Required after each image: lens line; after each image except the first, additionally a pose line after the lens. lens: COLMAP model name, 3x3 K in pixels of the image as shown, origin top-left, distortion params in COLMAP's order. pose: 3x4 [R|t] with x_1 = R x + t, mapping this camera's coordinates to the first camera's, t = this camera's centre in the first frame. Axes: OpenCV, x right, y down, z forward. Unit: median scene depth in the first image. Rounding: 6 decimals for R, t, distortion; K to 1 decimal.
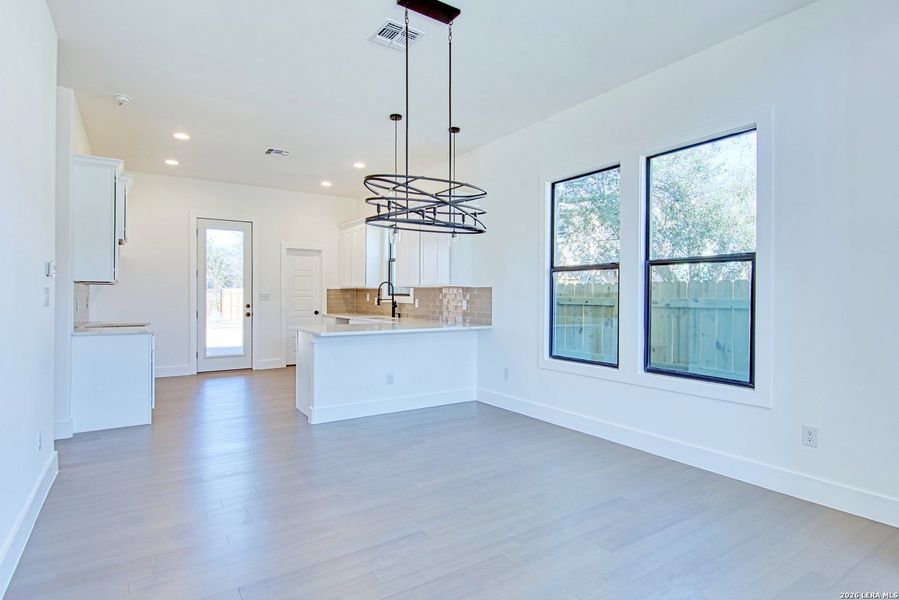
lens RADIAL K [[490.5, 0, 443.4], [0, 490.5, 301.7], [0, 0, 1]] dist [0.011283, -0.000788]
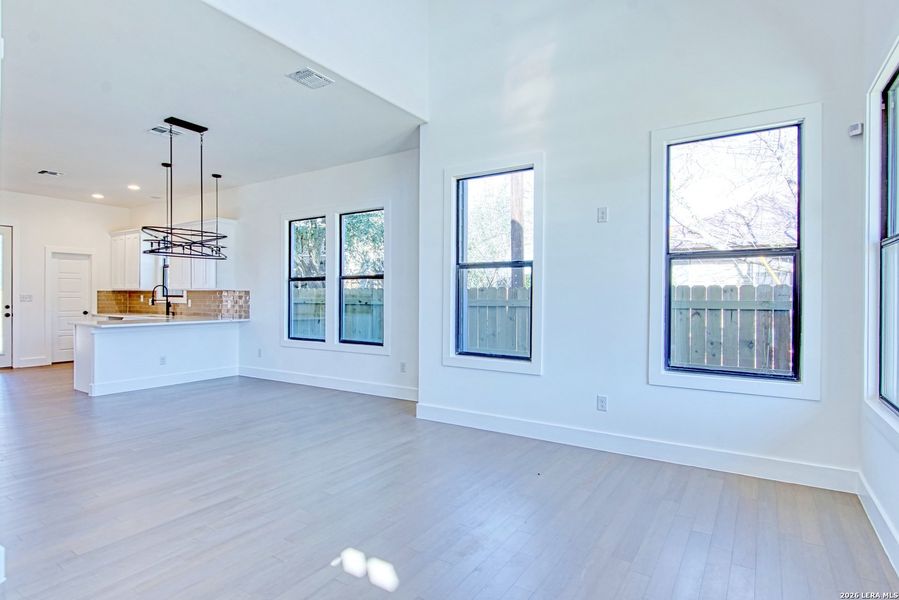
lens RADIAL K [[470.3, 0, 449.5], [0, 470.3, 300.0], [0, 0, 1]] dist [0.004893, -0.011641]
pose [[0.909104, -0.002997, 0.416557, 0.042993], [0.004943, 0.999981, -0.003591, 0.002519], [-0.416539, 0.005324, 0.909102, -0.307970]]
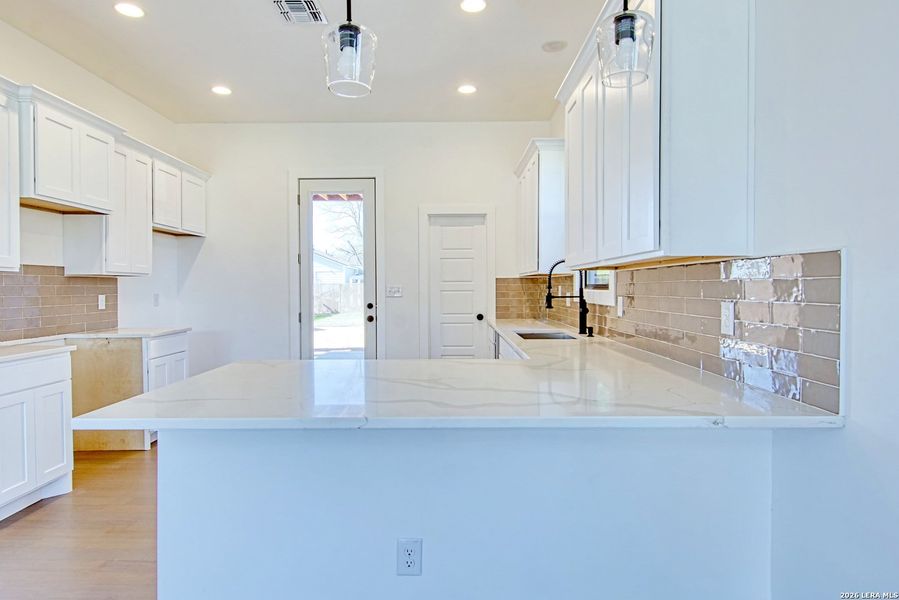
lens RADIAL K [[505.9, 0, 425.3], [0, 505.9, 296.1], [0, 0, 1]] dist [-0.002469, -0.000860]
pose [[0.819269, 0.000417, -0.573410, 0.056075], [0.001942, 0.999992, 0.003502, -0.007212], [0.573407, -0.003983, 0.819261, 0.518657]]
